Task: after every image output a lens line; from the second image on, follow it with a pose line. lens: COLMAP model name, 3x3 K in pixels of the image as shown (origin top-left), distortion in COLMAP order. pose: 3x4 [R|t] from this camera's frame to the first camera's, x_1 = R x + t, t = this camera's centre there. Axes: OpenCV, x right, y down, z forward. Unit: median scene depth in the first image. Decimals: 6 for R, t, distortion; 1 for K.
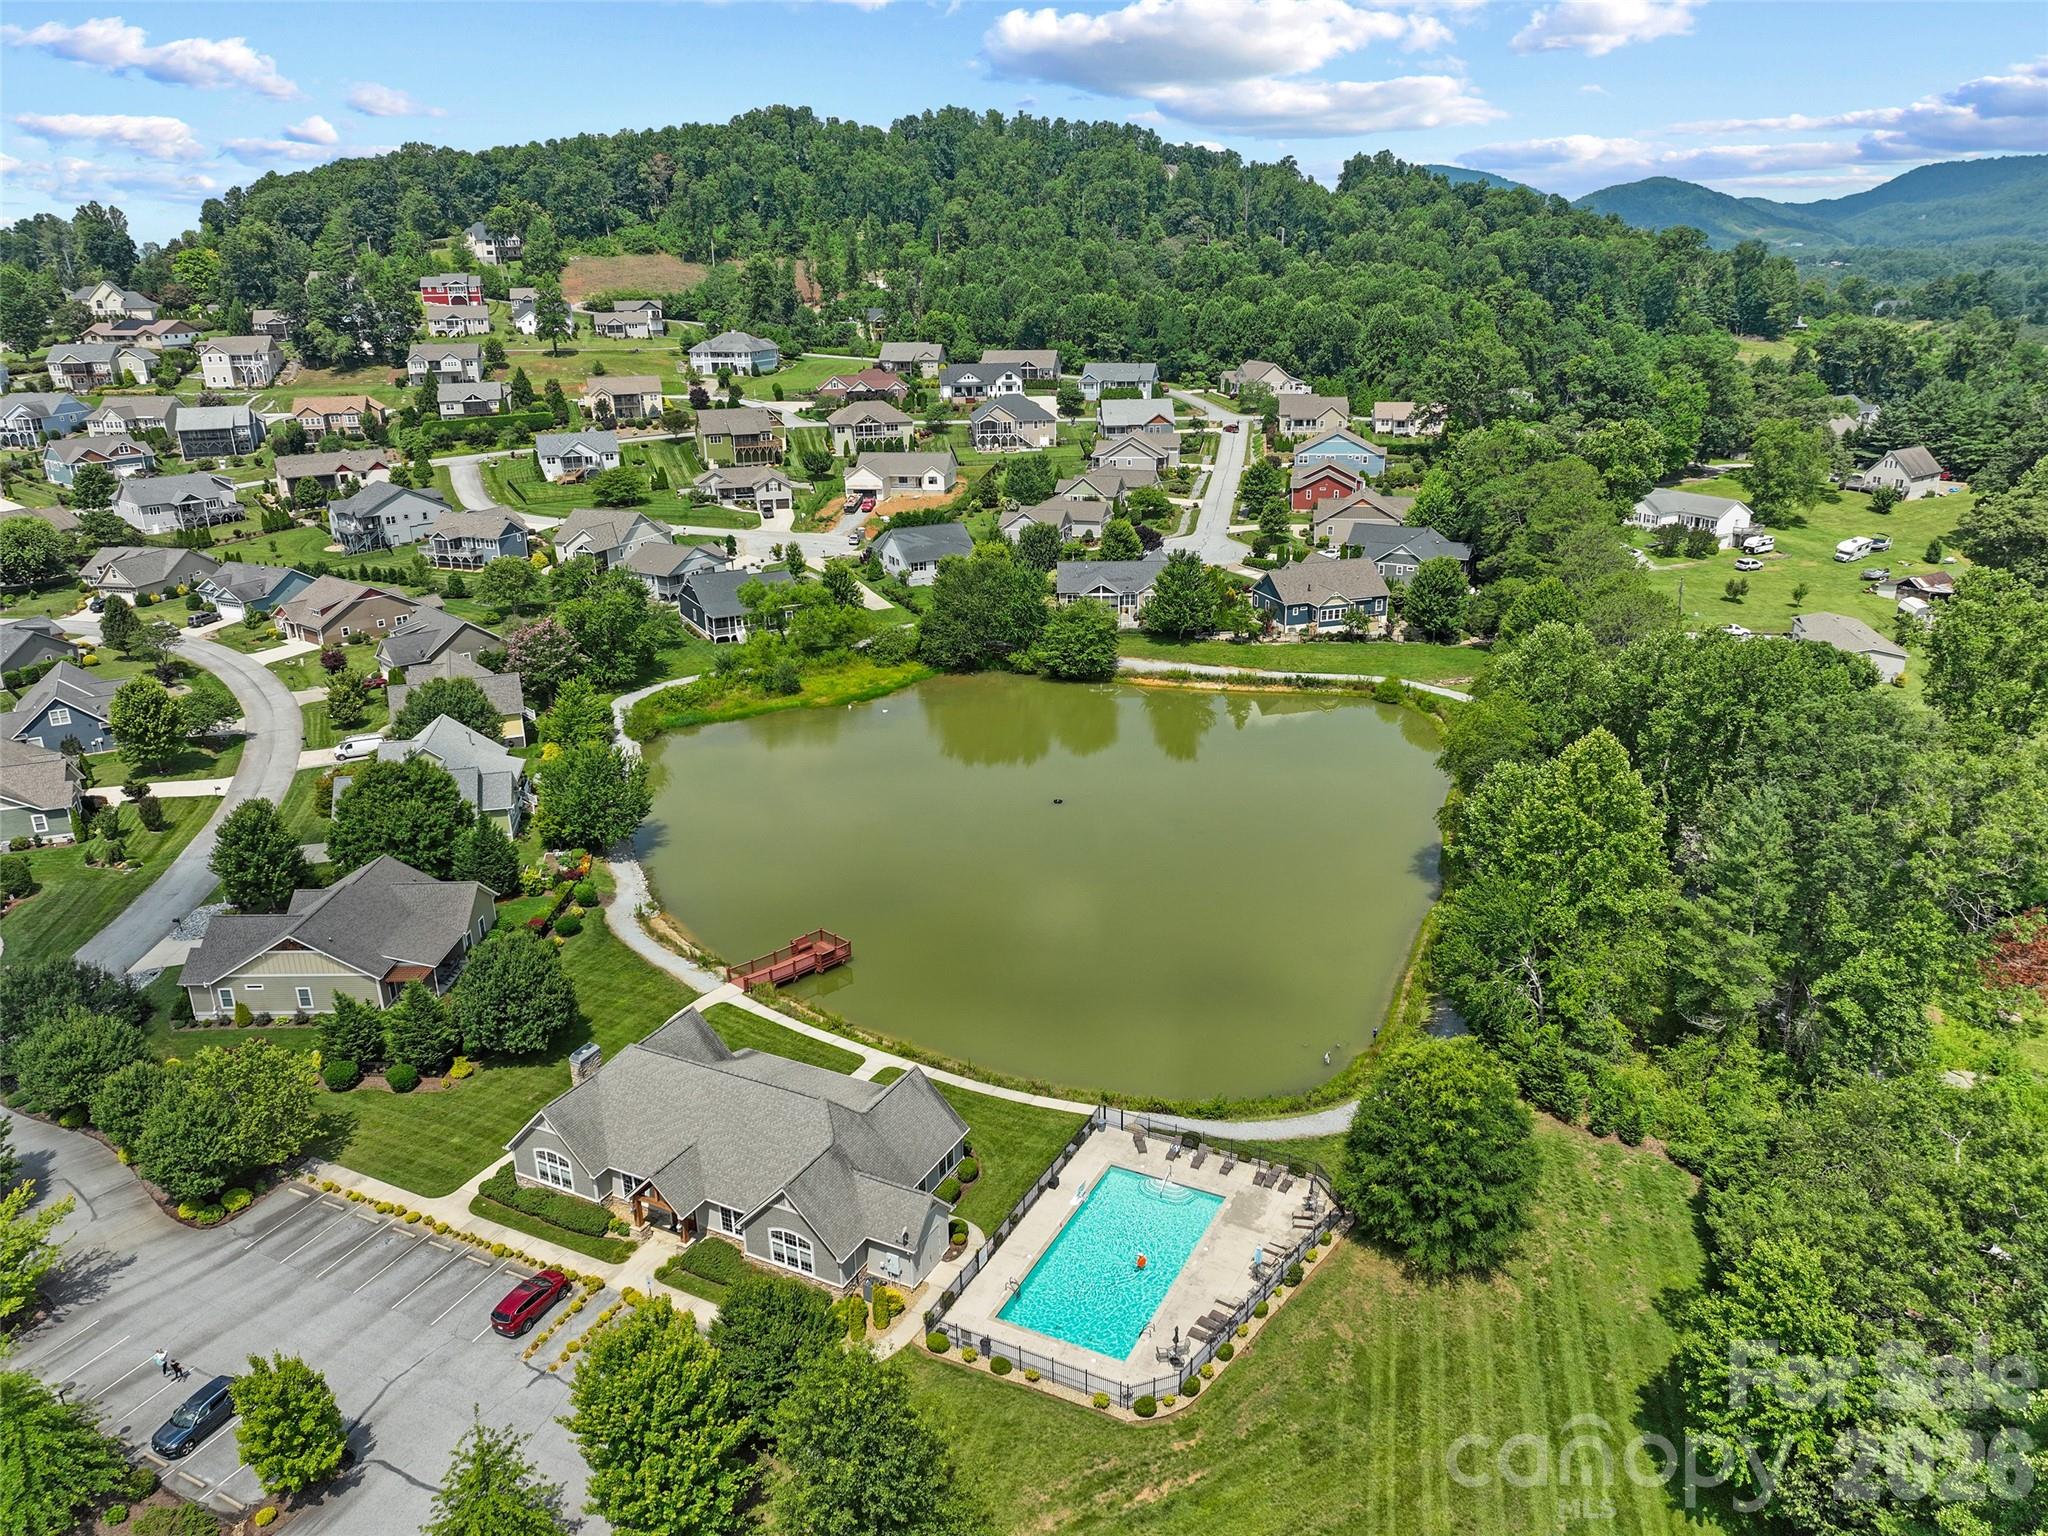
lens RADIAL K [[1450.9, 0, 1024.0], [0, 1450.9, 768.0], [0, 0, 1]] dist [0.002621, 0.013732]
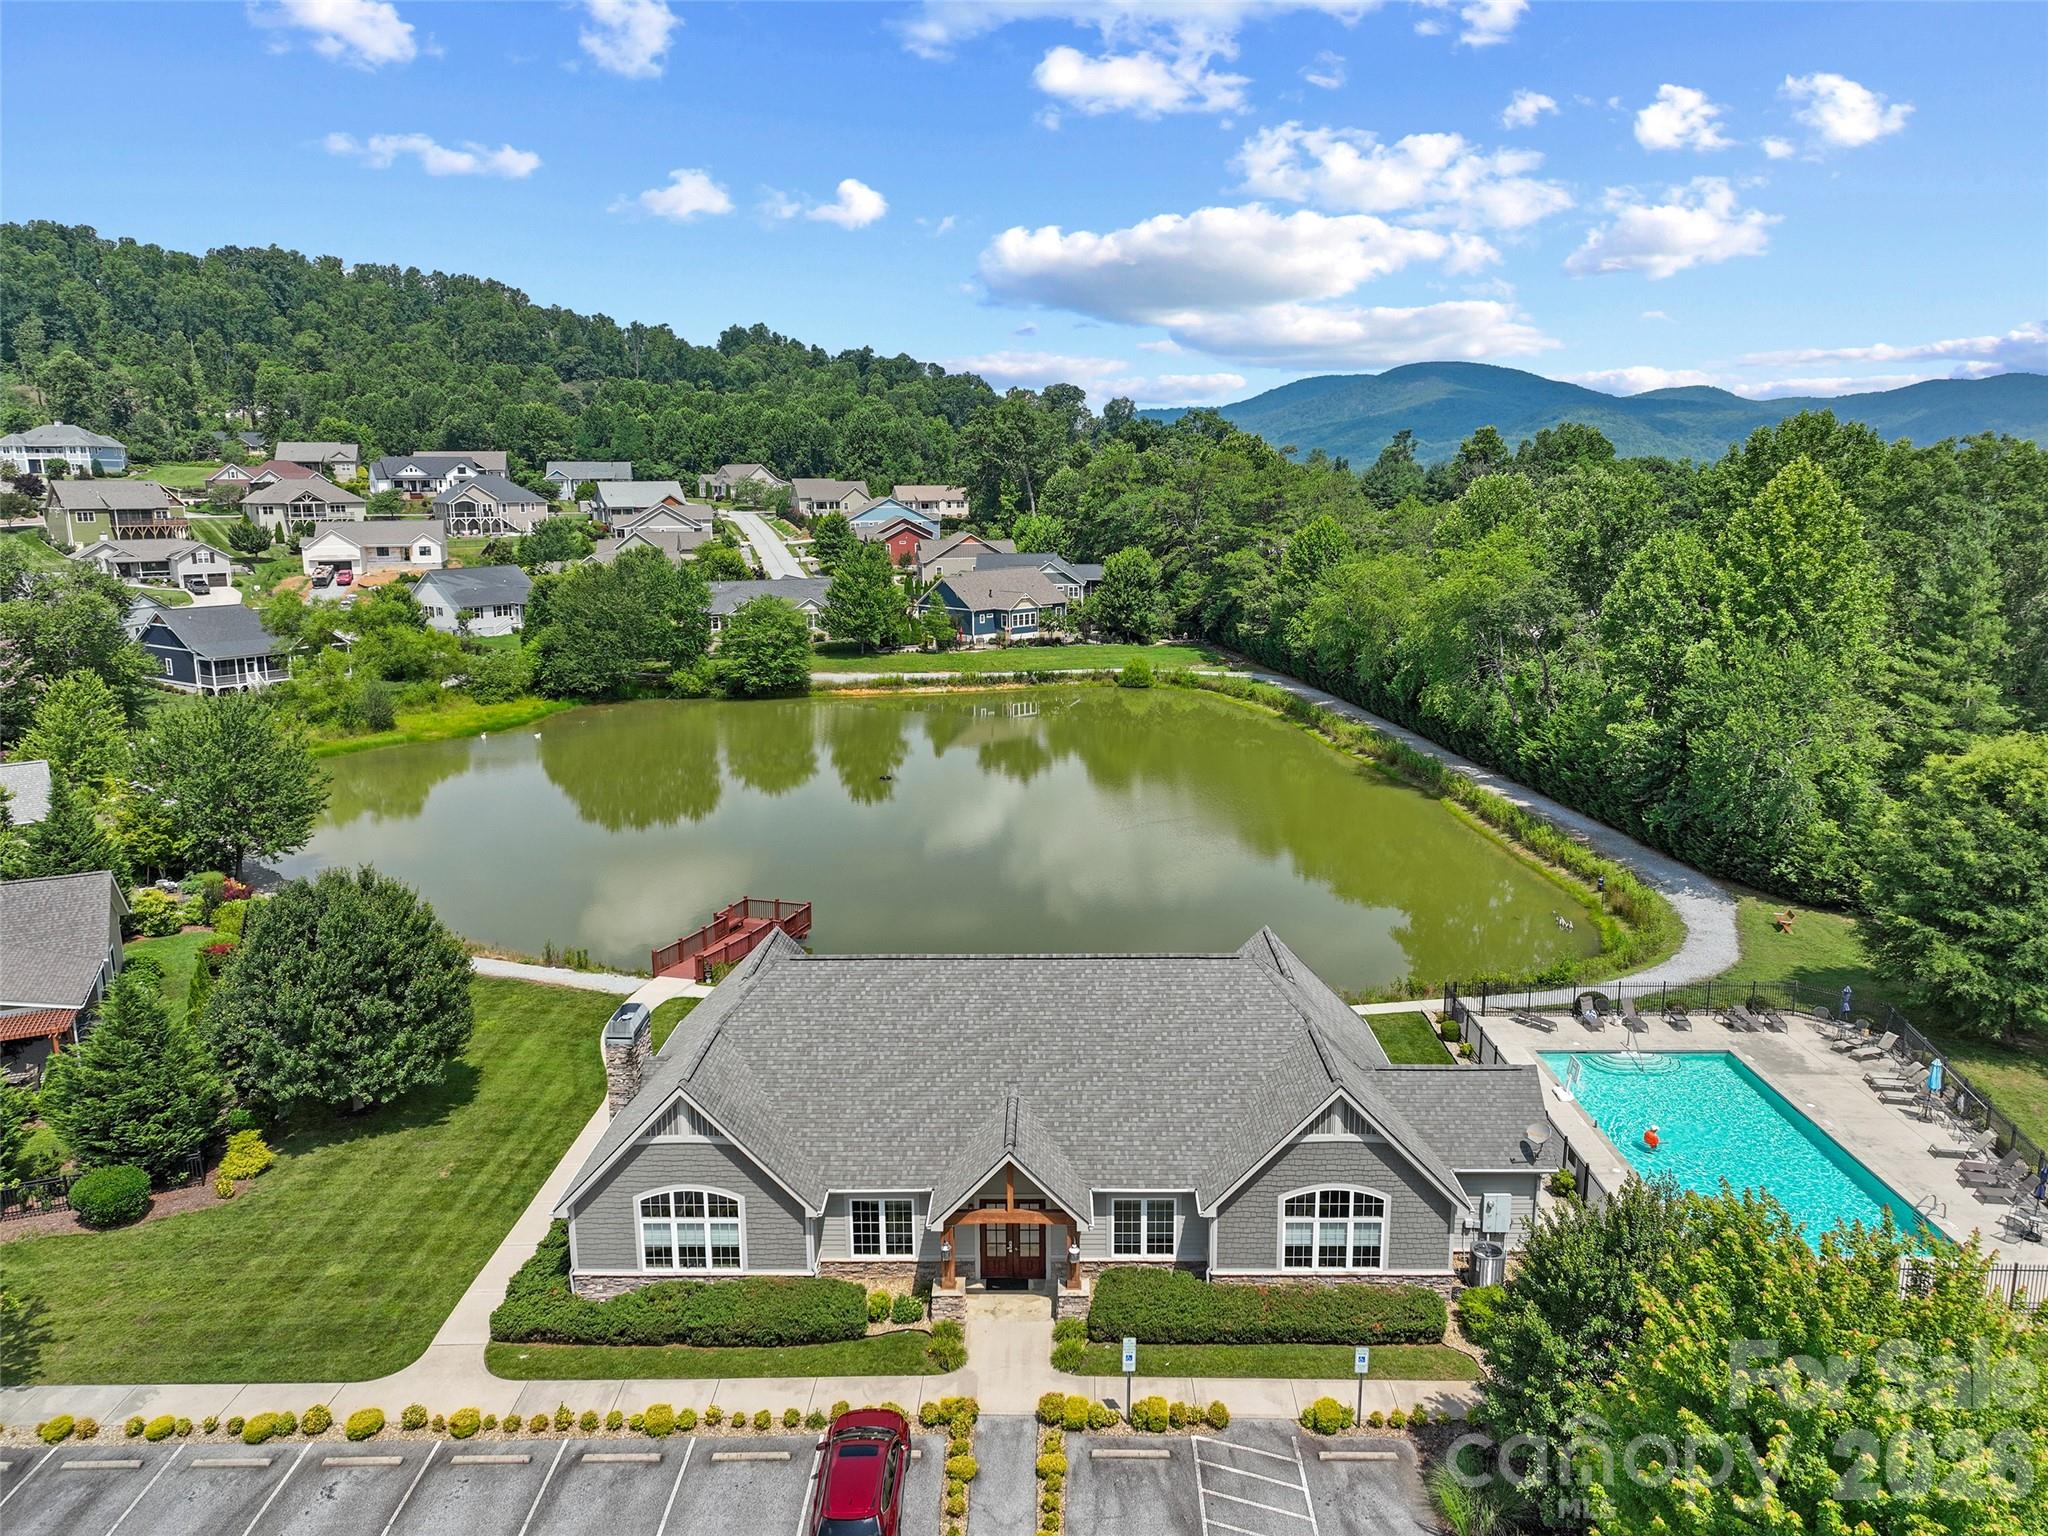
lens RADIAL K [[1450.9, 0, 1024.0], [0, 1450.9, 768.0], [0, 0, 1]] dist [0.002621, 0.013732]
pose [[0.896104, -0.074113, 0.437612, -0.128185], [0.138596, 0.983382, -0.117262, 0.061818], [-0.421650, 0.165731, 0.891485, 0.162011]]
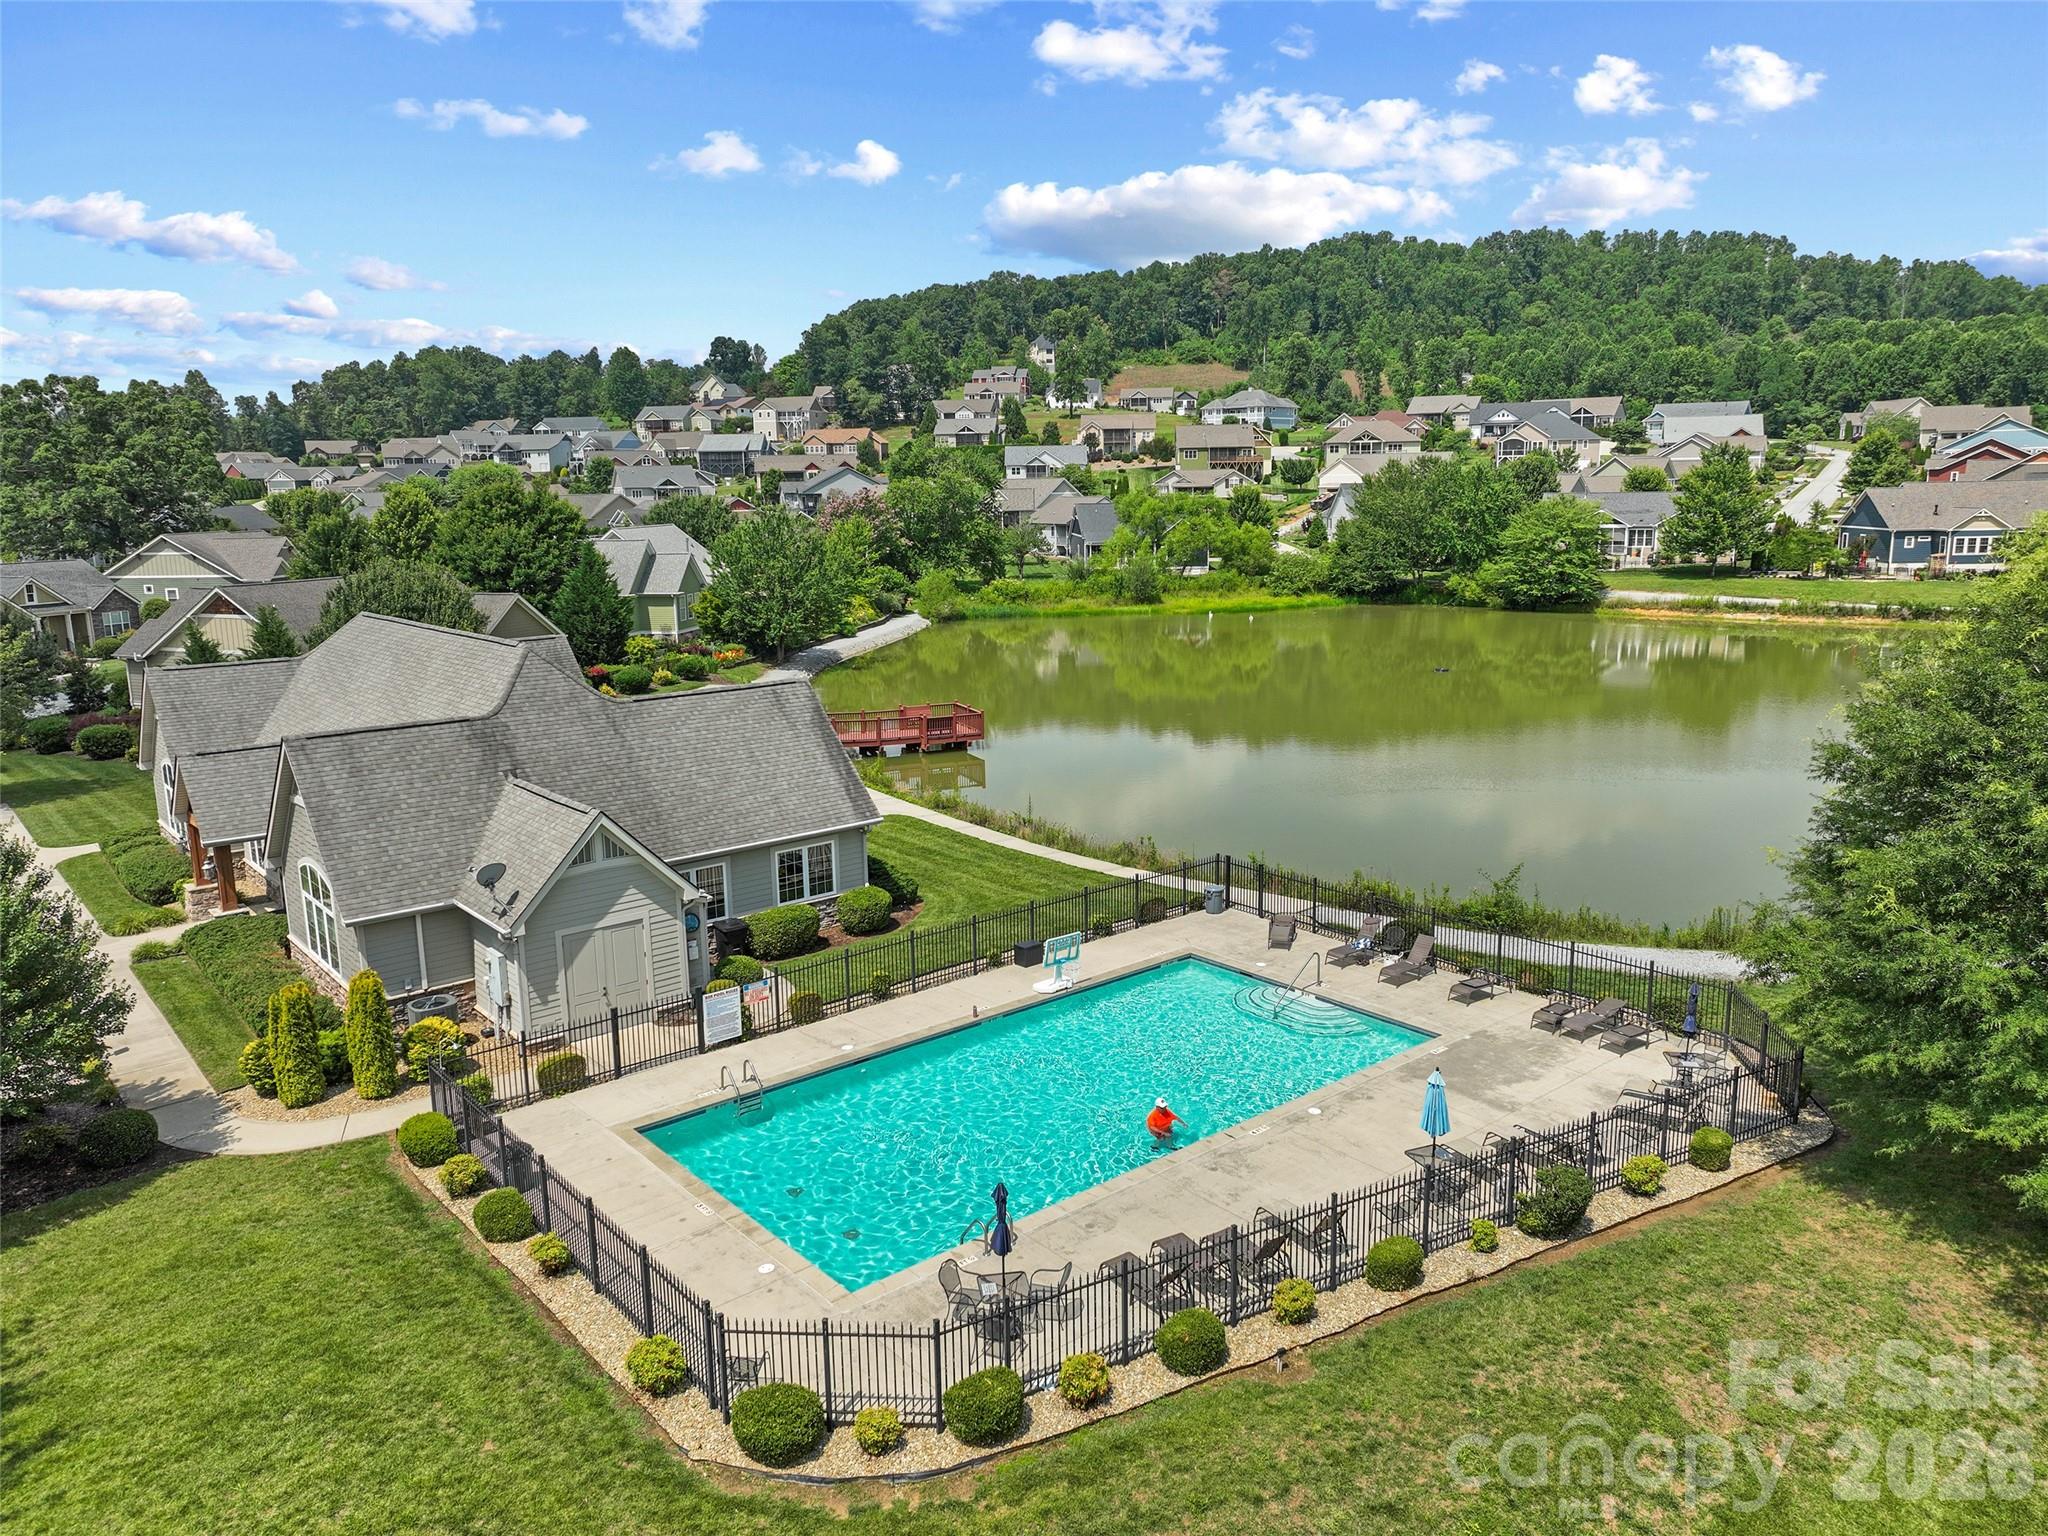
lens RADIAL K [[1441.5, 0, 1024.0], [0, 1441.5, 768.0], [0, 0, 1]] dist [-0.012616, 0.028383]
pose [[0.920844, 0.080465, -0.381538, 0.053318], [-0.132519, 0.984816, -0.112142, 0.086485], [0.366721, 0.153827, 0.917526, 0.189775]]
